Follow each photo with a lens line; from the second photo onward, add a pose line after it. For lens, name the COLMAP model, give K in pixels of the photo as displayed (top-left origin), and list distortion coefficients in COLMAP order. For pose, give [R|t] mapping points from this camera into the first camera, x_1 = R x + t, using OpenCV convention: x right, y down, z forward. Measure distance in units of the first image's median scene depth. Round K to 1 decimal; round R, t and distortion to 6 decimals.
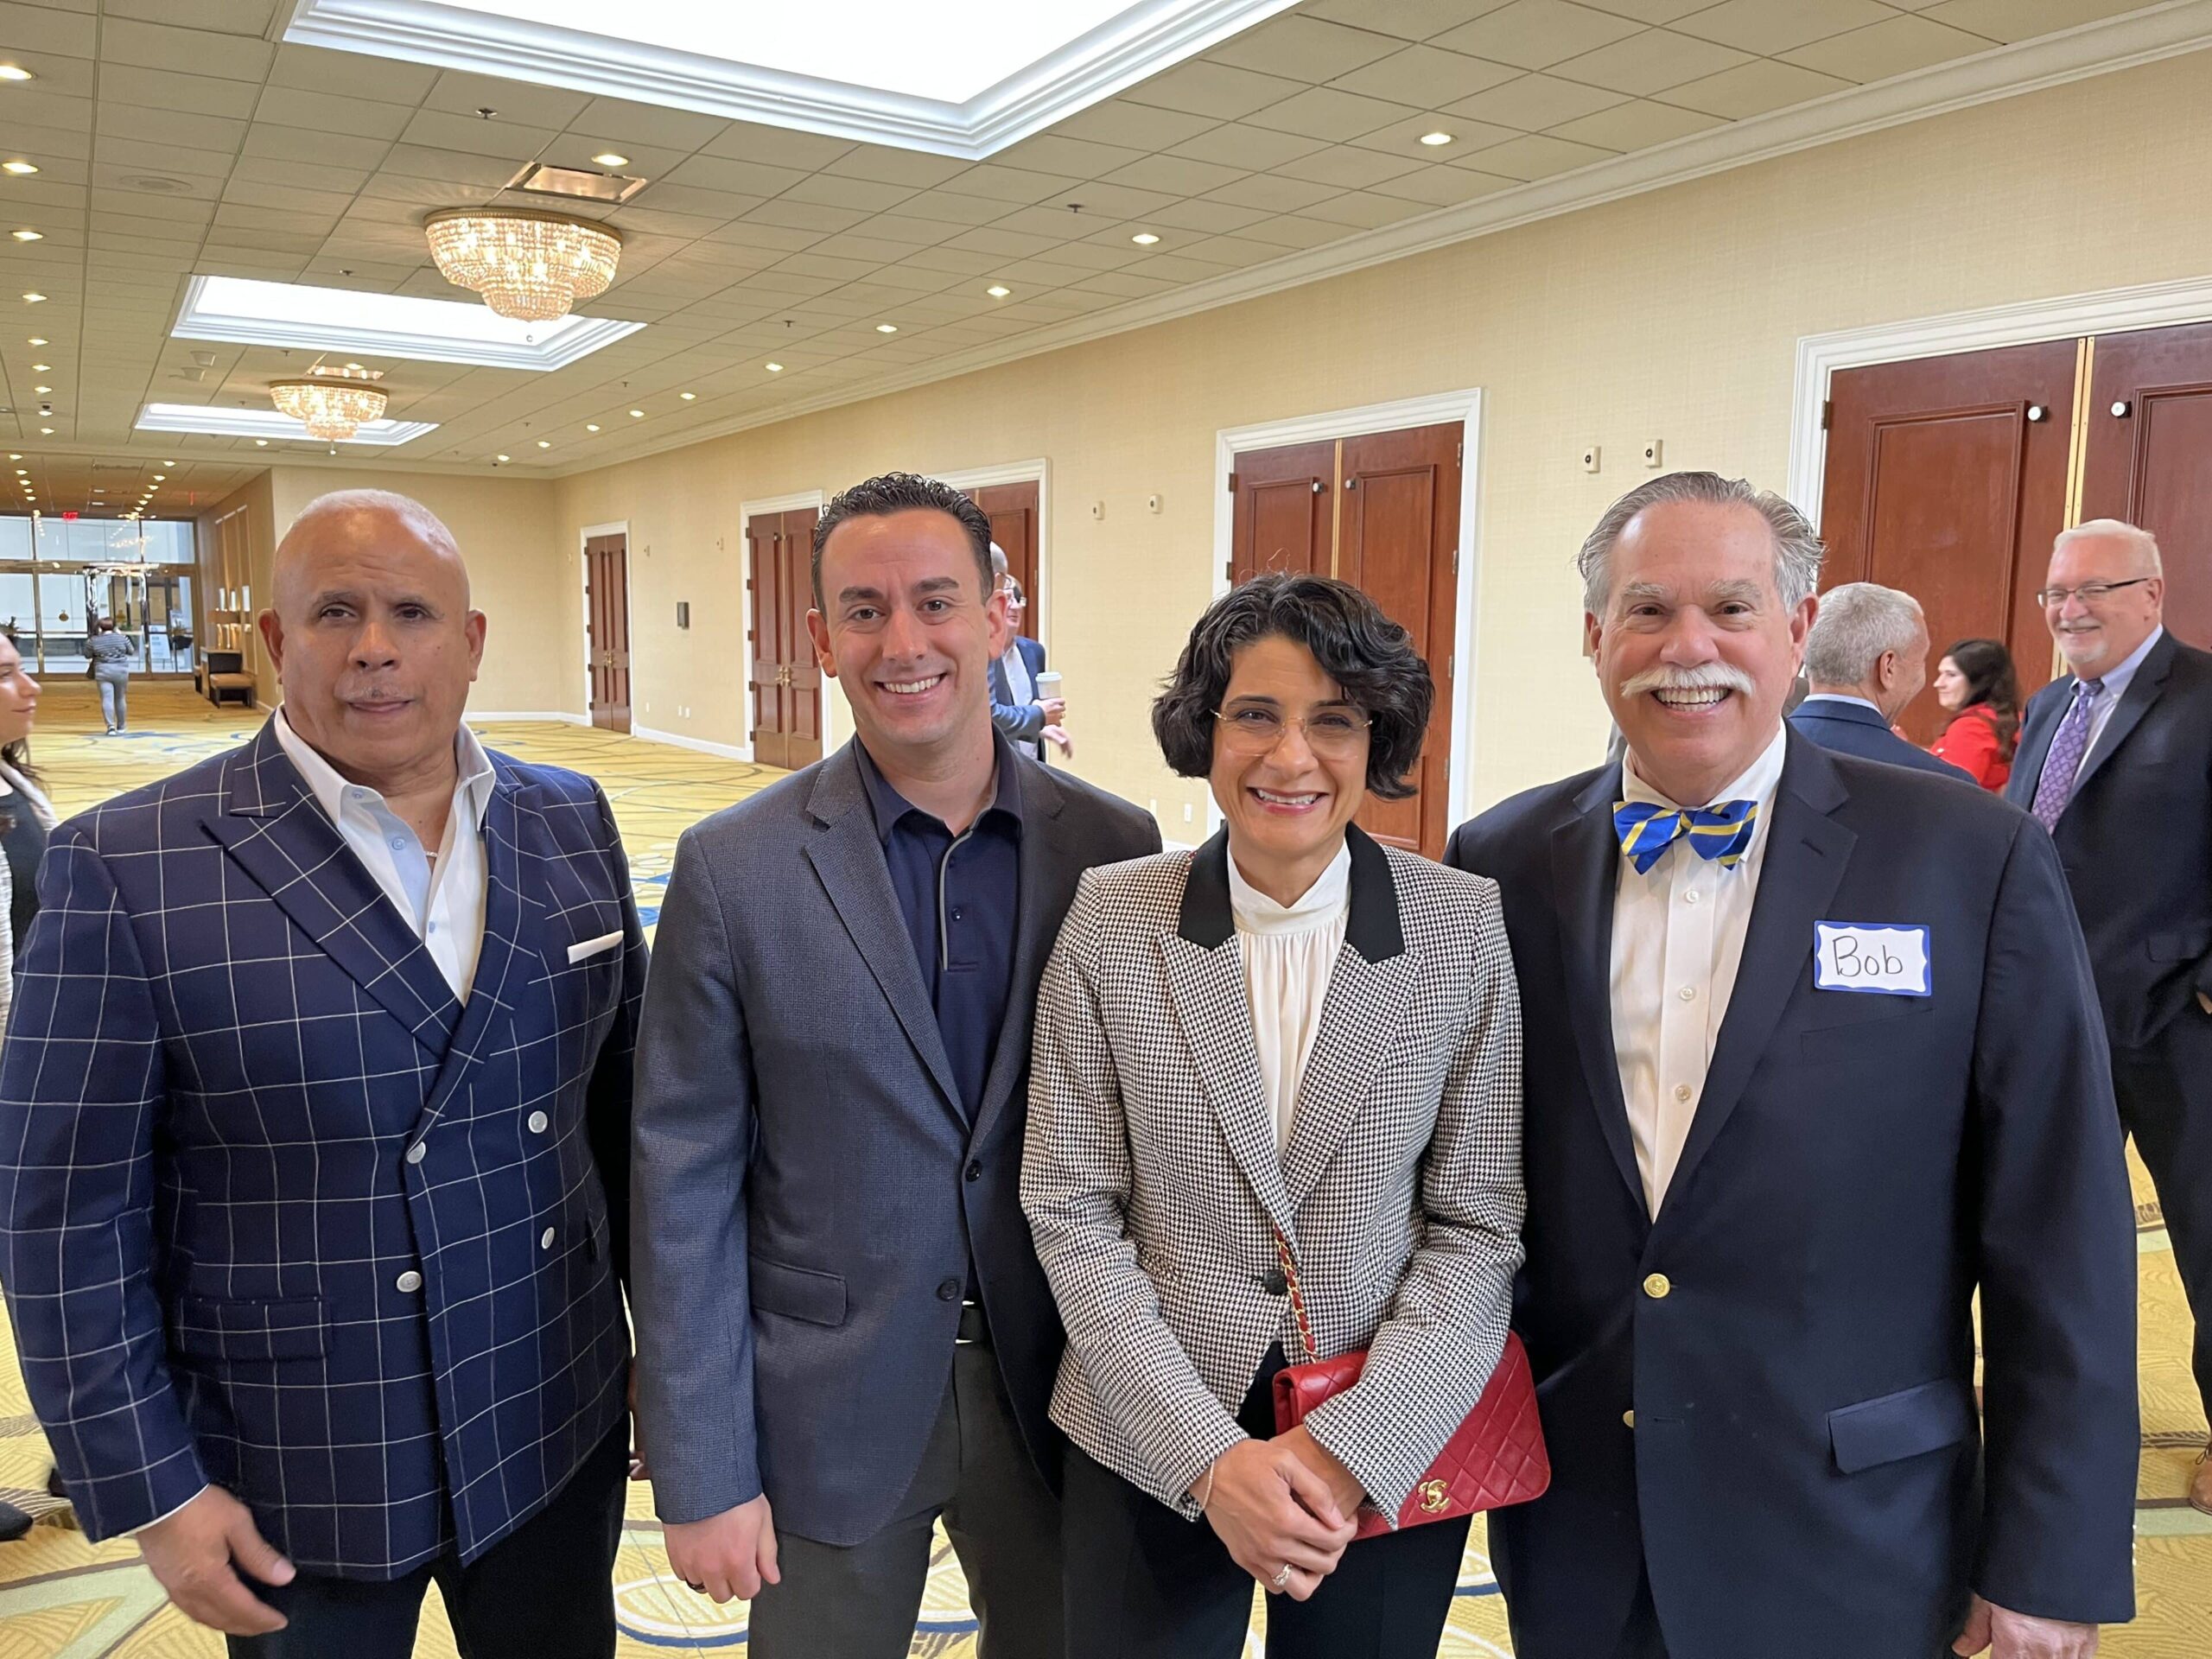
lens RADIAL K [[1673.8, 0, 1106.3], [0, 1673.8, 842.1], [0, 0, 1]] dist [0.004076, -0.033532]
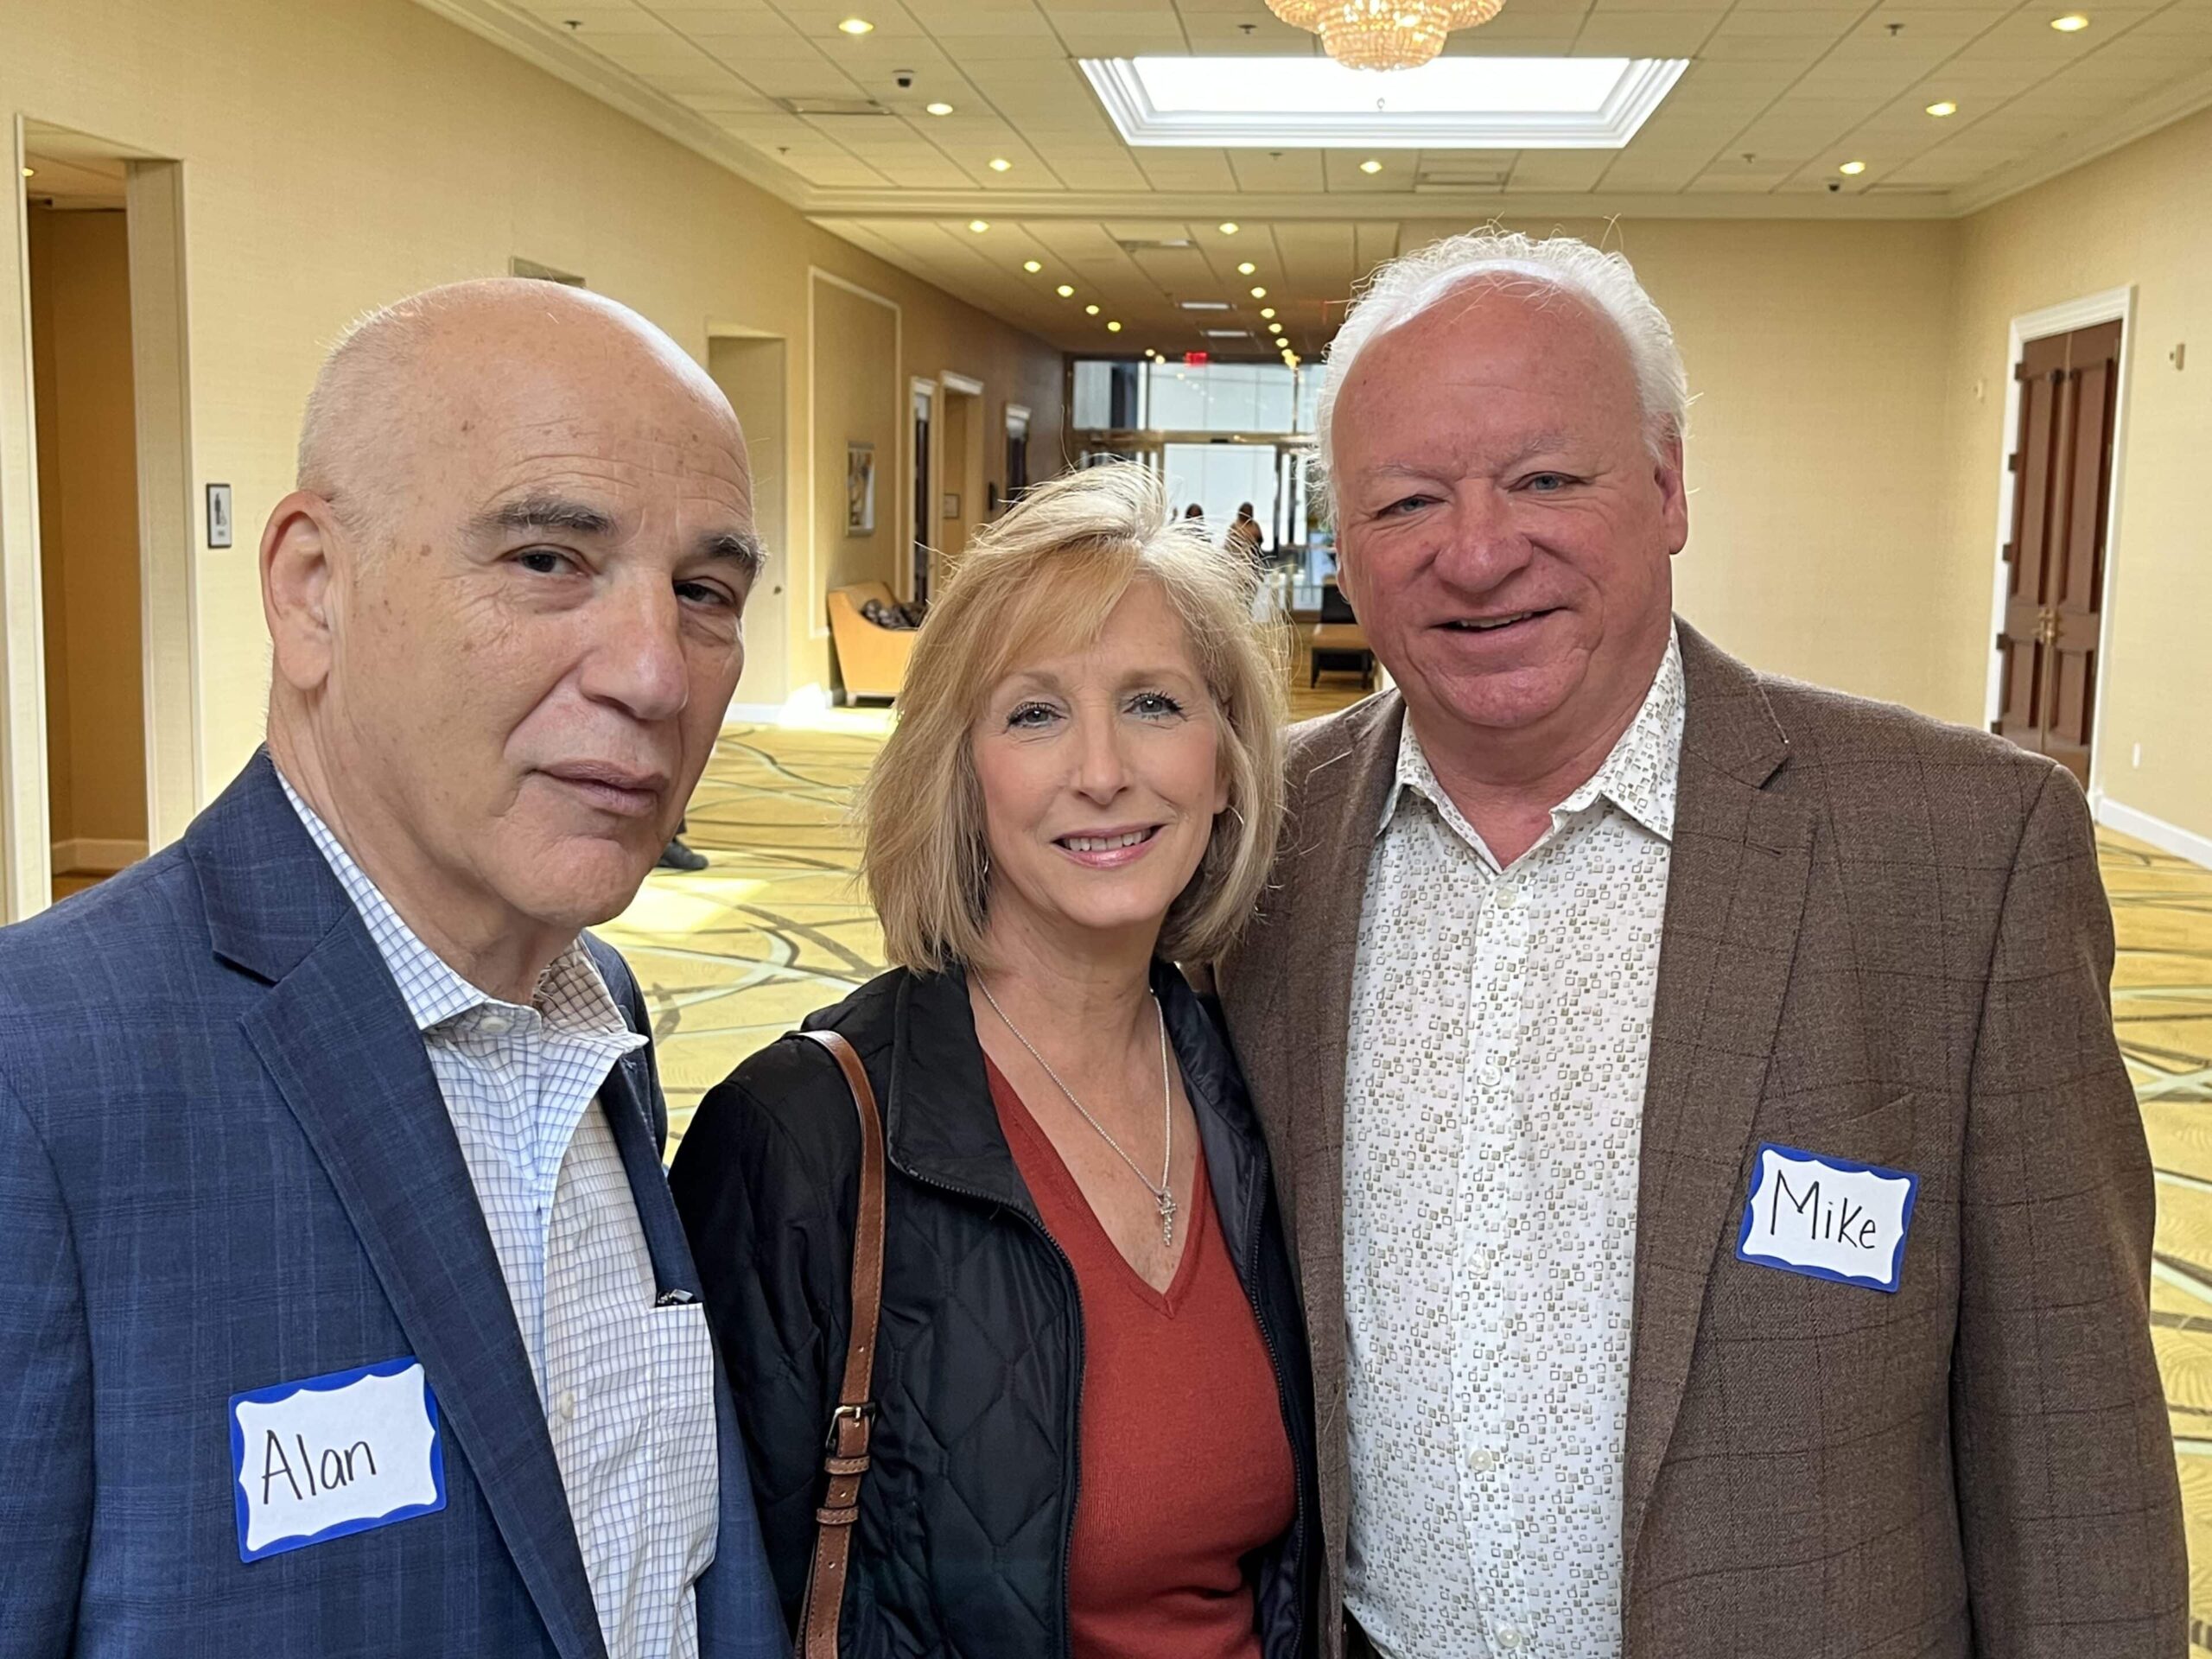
lens RADIAL K [[2437.7, 0, 1102.6], [0, 2437.7, 829.4], [0, 0, 1]] dist [0.008726, 0.000000]
pose [[0.791747, 0.086456, -0.604700, -0.107763], [-0.089016, 0.995696, 0.025807, -0.052041], [0.604328, 0.033395, 0.796035, 0.362239]]
